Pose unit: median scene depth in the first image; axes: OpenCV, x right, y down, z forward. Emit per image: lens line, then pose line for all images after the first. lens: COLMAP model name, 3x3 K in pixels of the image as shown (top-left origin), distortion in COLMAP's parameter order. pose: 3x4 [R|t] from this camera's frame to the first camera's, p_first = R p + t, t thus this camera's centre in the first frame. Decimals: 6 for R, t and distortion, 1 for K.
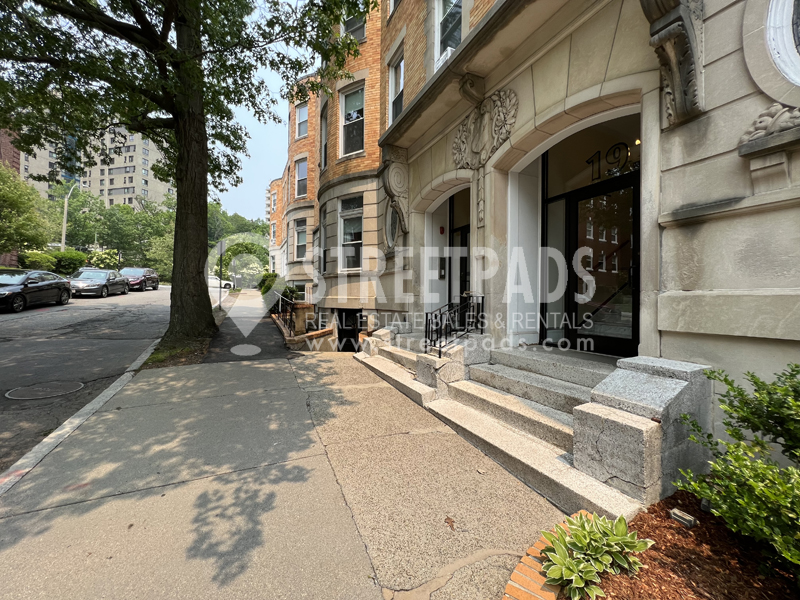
lens RADIAL K [[322.2, 0, 399.7], [0, 322.2, 297.5], [0, 0, 1]] dist [-0.000931, -0.000073]
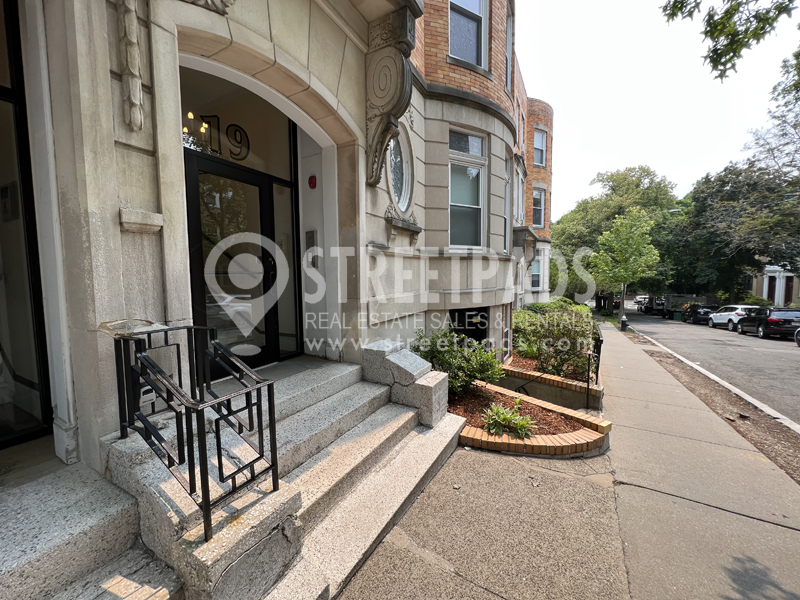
lens RADIAL K [[322.2, 0, 399.6], [0, 322.2, 296.7], [0, 0, 1]] dist [-0.000931, -0.000073]
pose [[-0.573363, -0.060150, 0.817091, -0.445702], [-0.001947, 0.997399, 0.072057, -0.125805], [-0.819299, 0.039723, -0.571988, 1.733061]]
